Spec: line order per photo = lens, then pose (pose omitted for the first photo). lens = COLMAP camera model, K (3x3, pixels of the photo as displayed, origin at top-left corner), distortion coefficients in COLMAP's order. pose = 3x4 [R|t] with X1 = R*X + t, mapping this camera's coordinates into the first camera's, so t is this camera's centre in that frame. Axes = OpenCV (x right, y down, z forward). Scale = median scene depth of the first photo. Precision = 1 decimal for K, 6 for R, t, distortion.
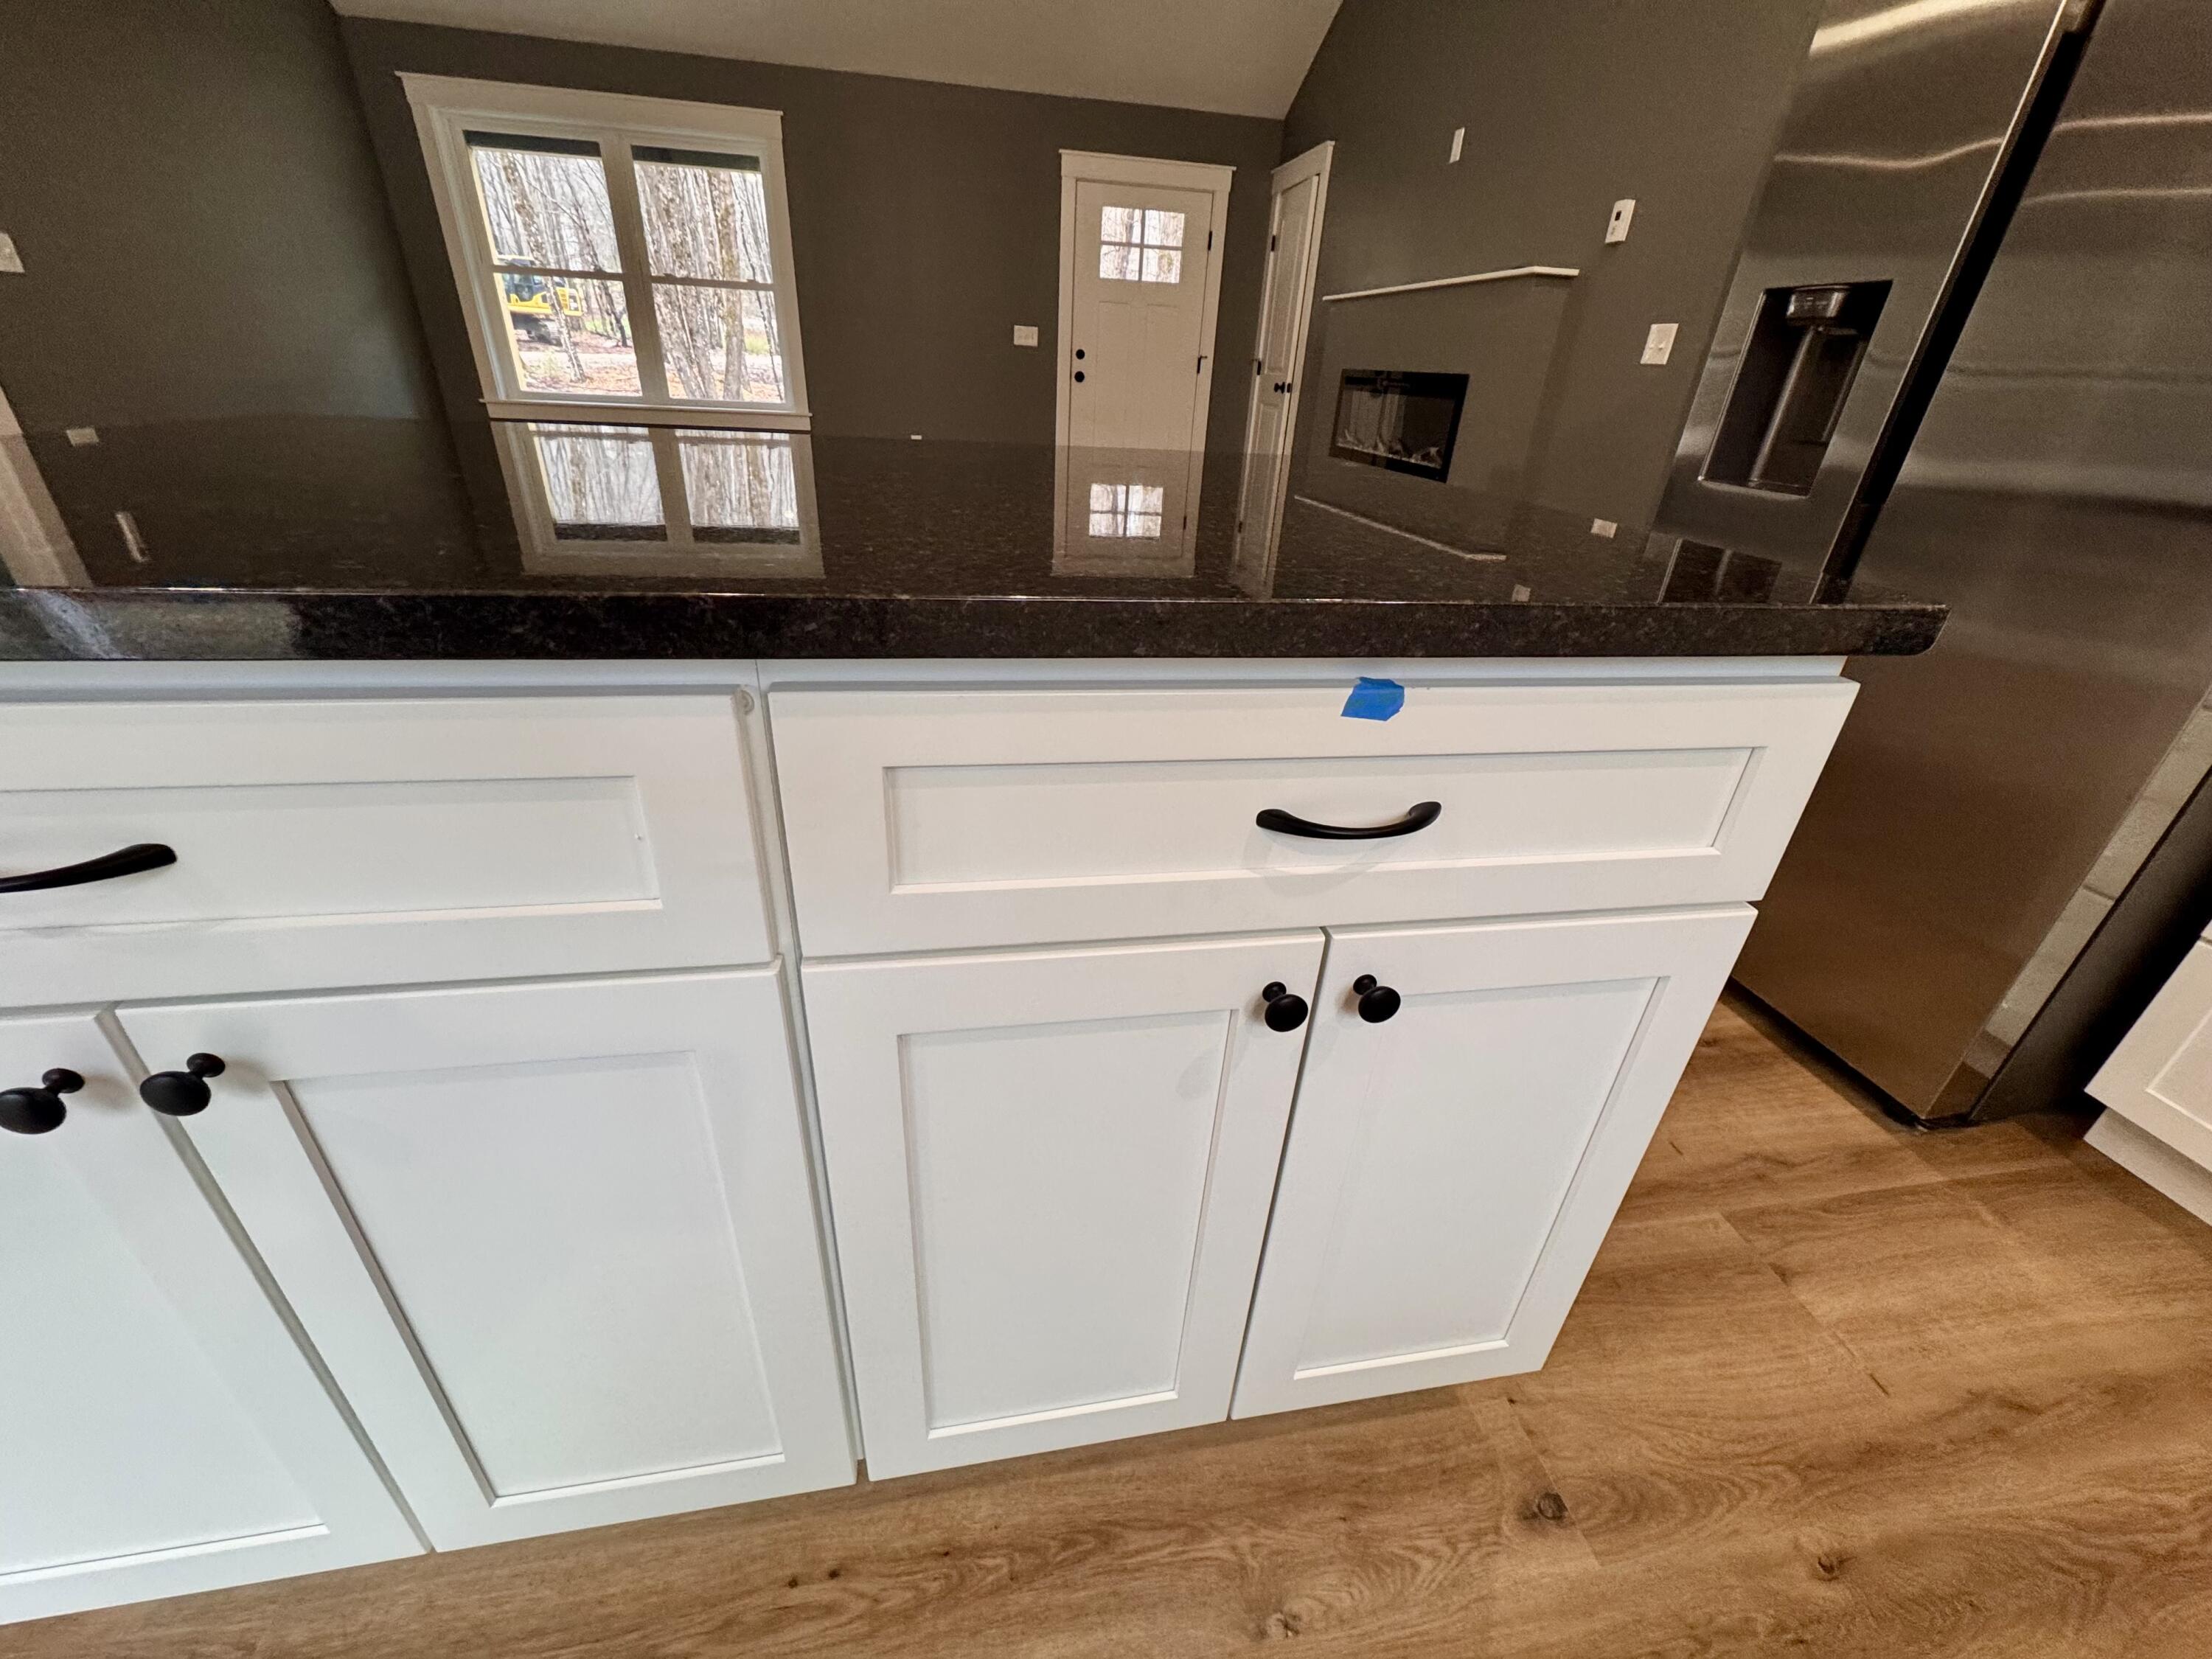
lens RADIAL K [[878.8, 0, 1111.5], [0, 878.8, 835.5], [0, 0, 1]] dist [-0.000517, -0.000217]
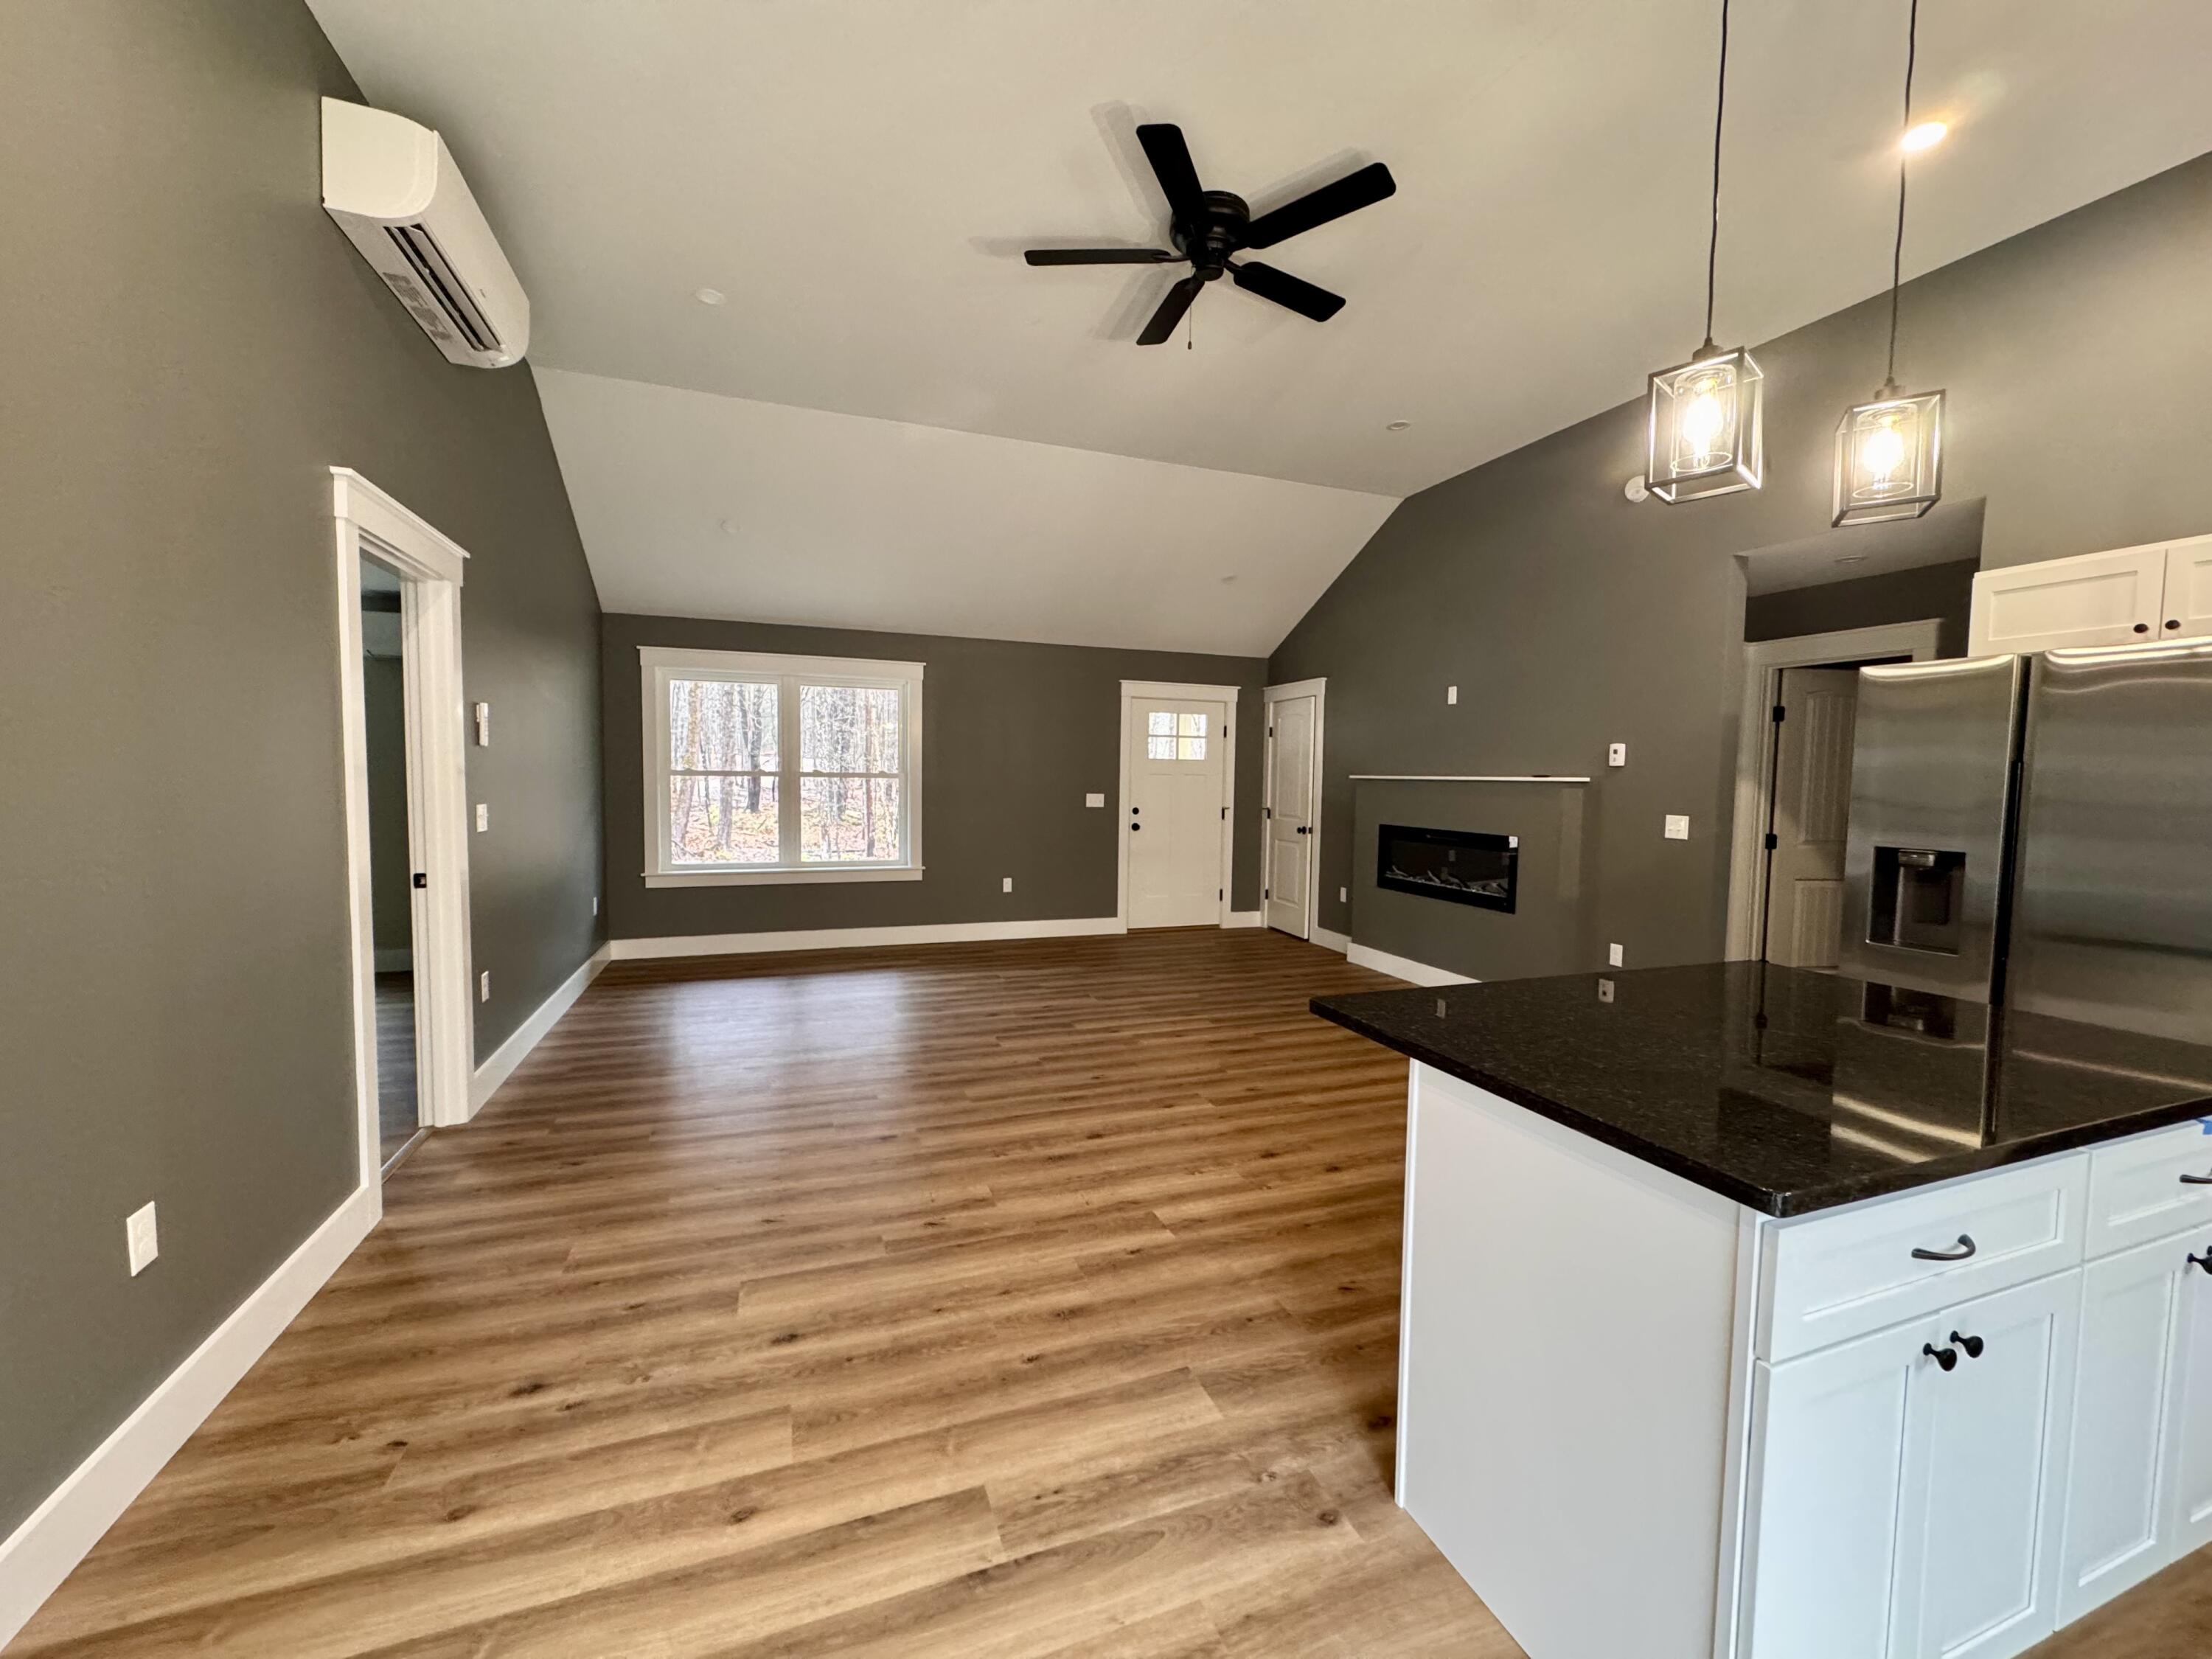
lens RADIAL K [[878.8, 0, 1106.7], [0, 878.8, 829.0], [0, 0, 1]] dist [-0.000517, -0.000217]
pose [[0.982464, -0.045551, 0.180805, -0.334996], [0.115543, 0.909805, -0.398629, -0.031096], [-0.146340, 0.412530, 0.899113, -0.124077]]
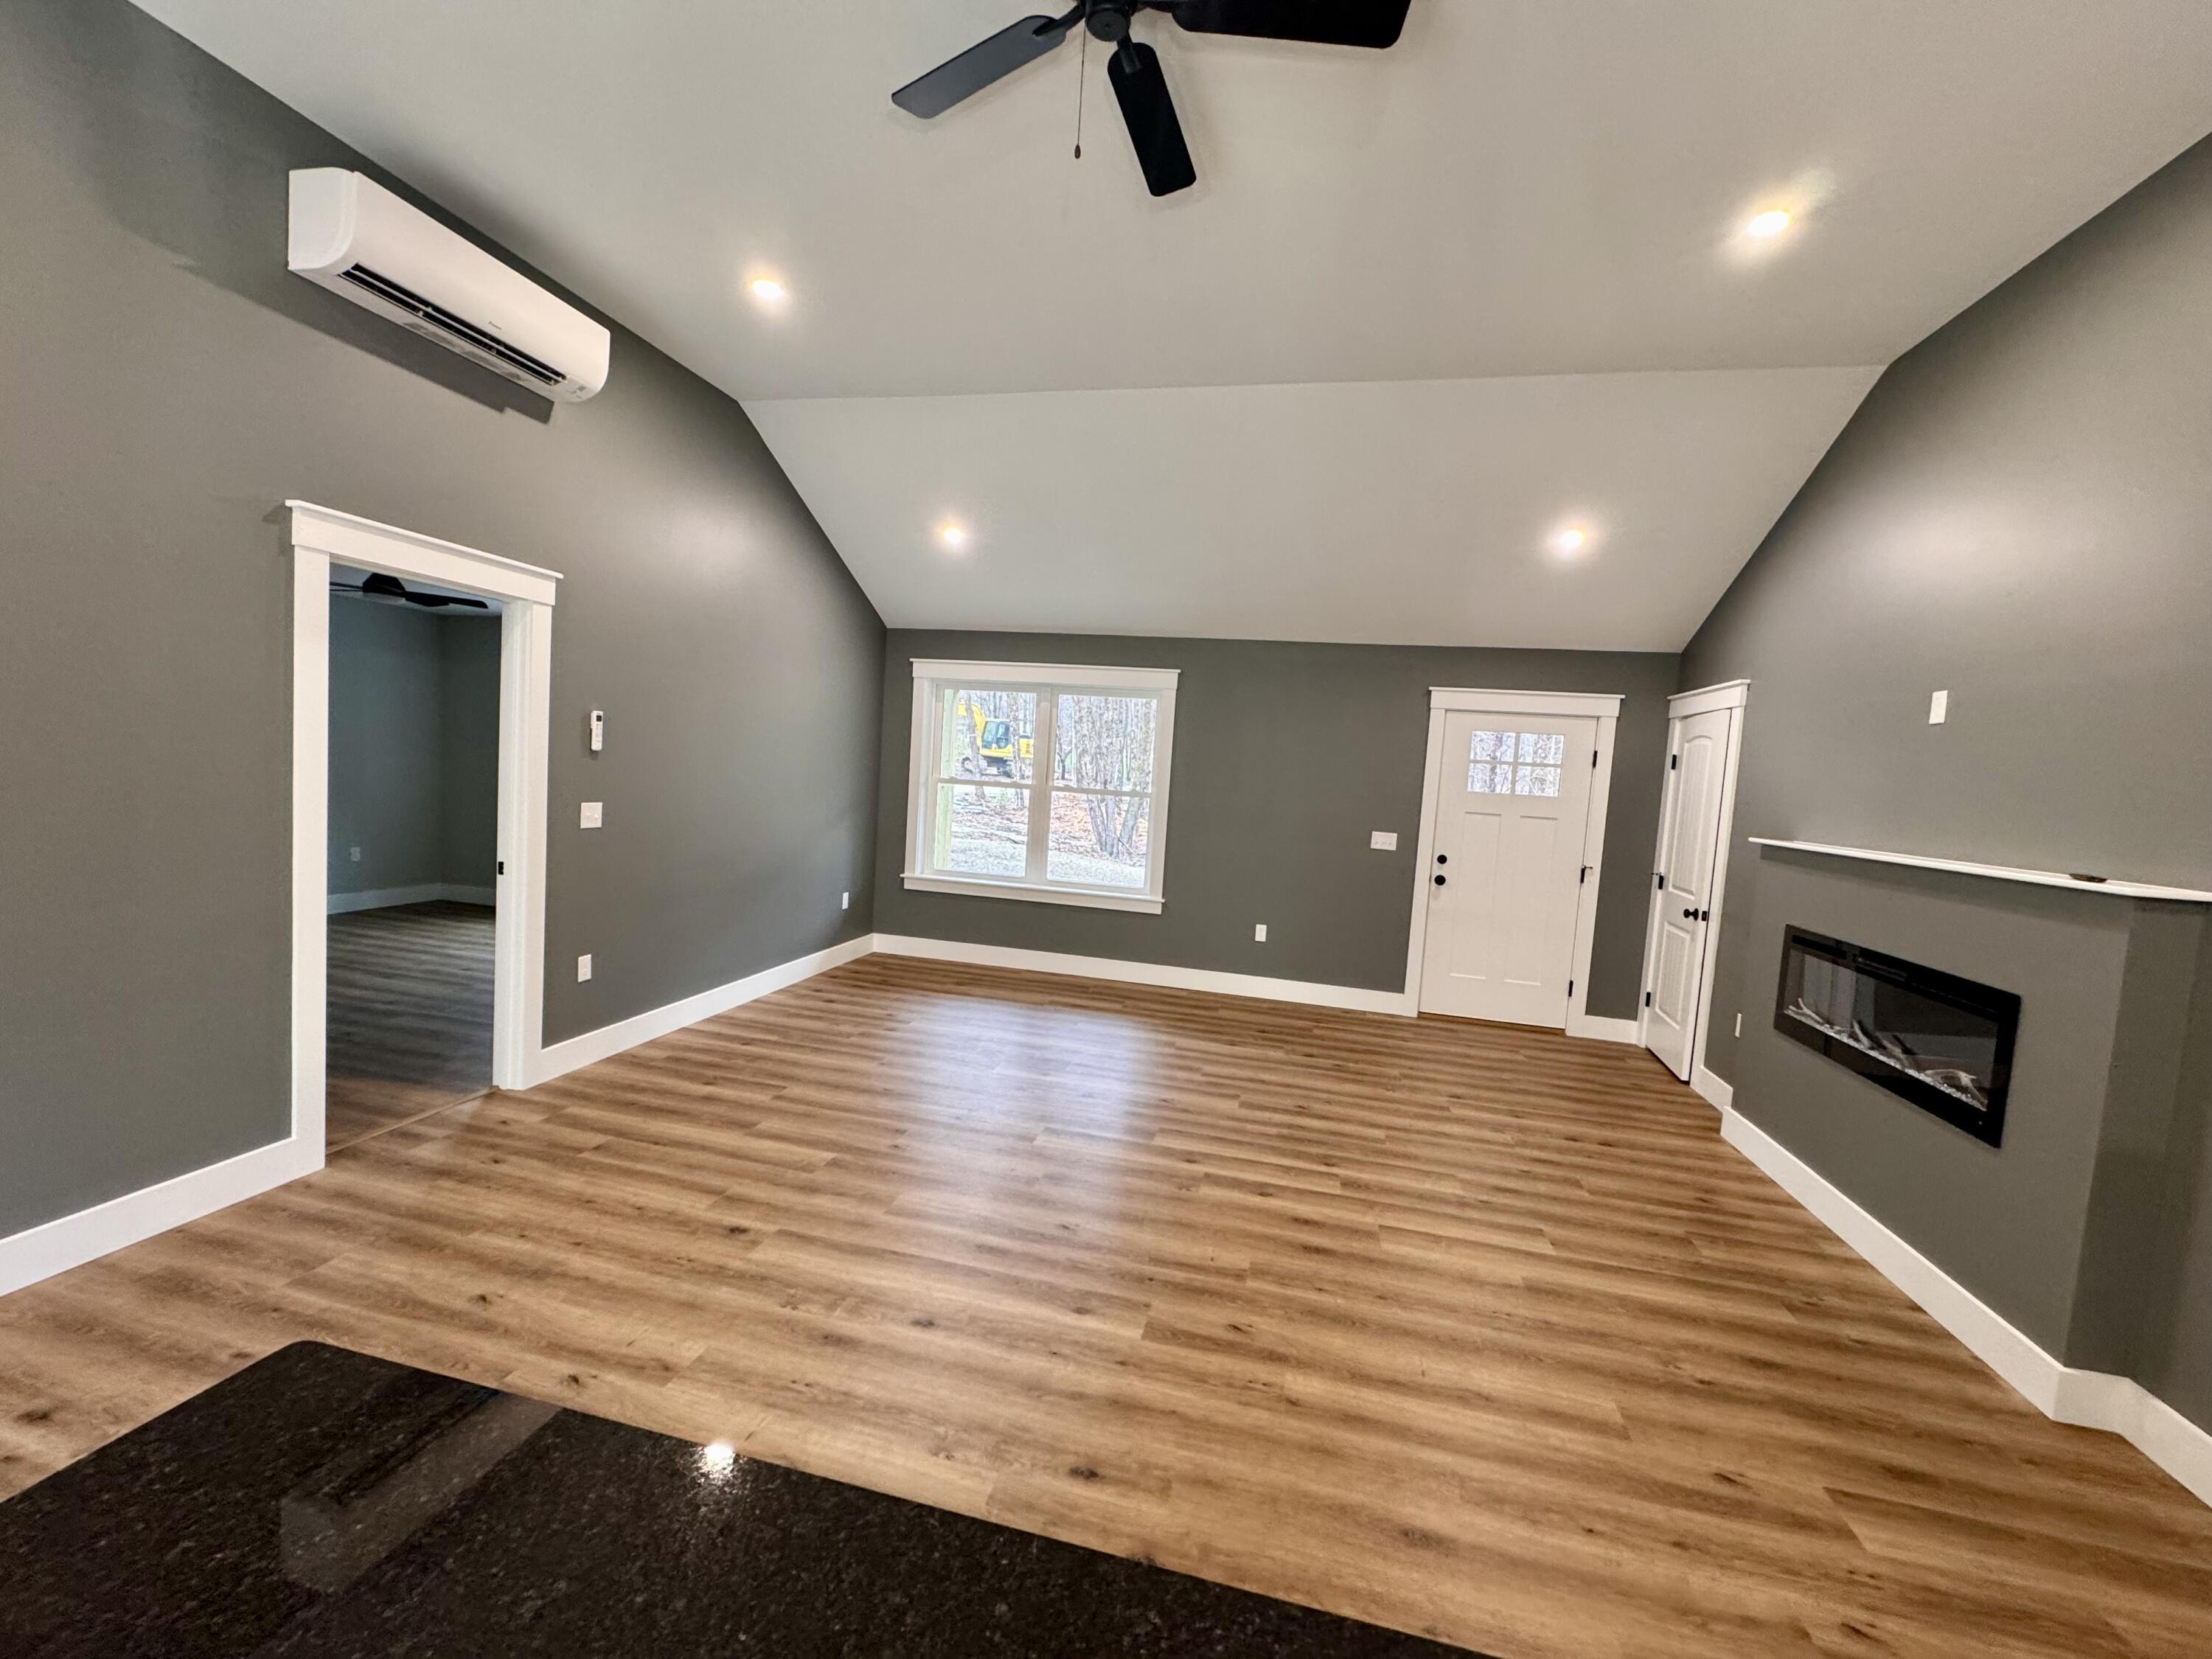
lens RADIAL K [[878.8, 0, 1115.6], [0, 878.8, 826.2], [0, 0, 1]] dist [-0.000517, -0.000217]
pose [[0.921630, 0.036426, -0.386357, 0.005465], [-0.198993, 0.899092, -0.389917, -0.152184], [0.333167, 0.436242, 0.835879, 0.077667]]
